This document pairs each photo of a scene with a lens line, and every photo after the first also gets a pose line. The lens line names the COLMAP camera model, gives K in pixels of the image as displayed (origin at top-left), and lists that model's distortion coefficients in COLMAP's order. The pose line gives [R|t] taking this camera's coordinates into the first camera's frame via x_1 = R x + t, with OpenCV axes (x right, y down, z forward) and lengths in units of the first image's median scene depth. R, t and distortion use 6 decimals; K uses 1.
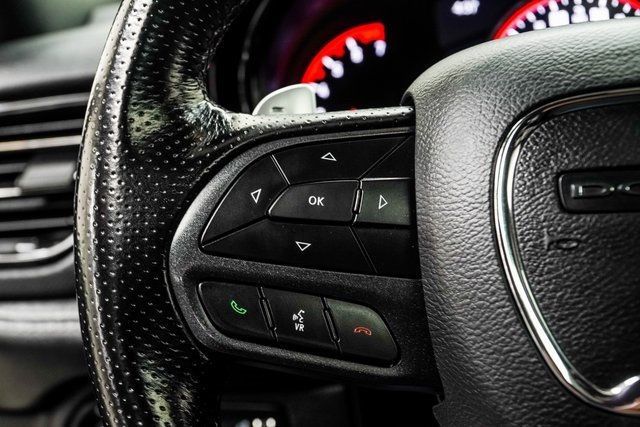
lens RADIAL K [[1206.3, 0, 320.0], [0, 1206.3, 213.5], [0, 0, 1]] dist [-0.022686, -0.264645]
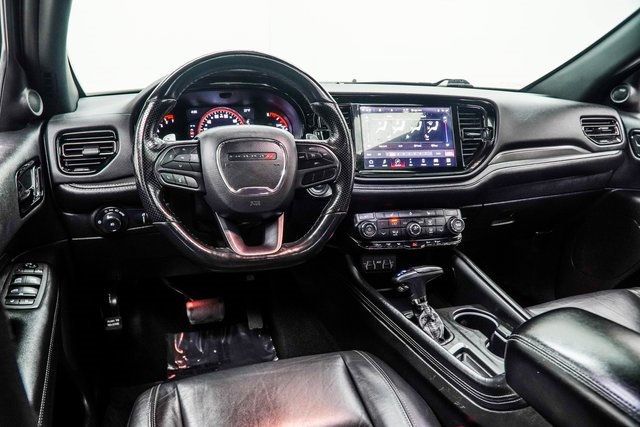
lens RADIAL K [[489.4, 0, 320.0], [0, 489.4, 213.5], [0, 0, 1]] dist [-0.034055, -0.000835]
pose [[0.896776, -0.027254, 0.441645, -0.404848], [-0.010722, 0.996470, 0.083262, 0.048168], [-0.442355, -0.079403, 0.893318, -1.179187]]
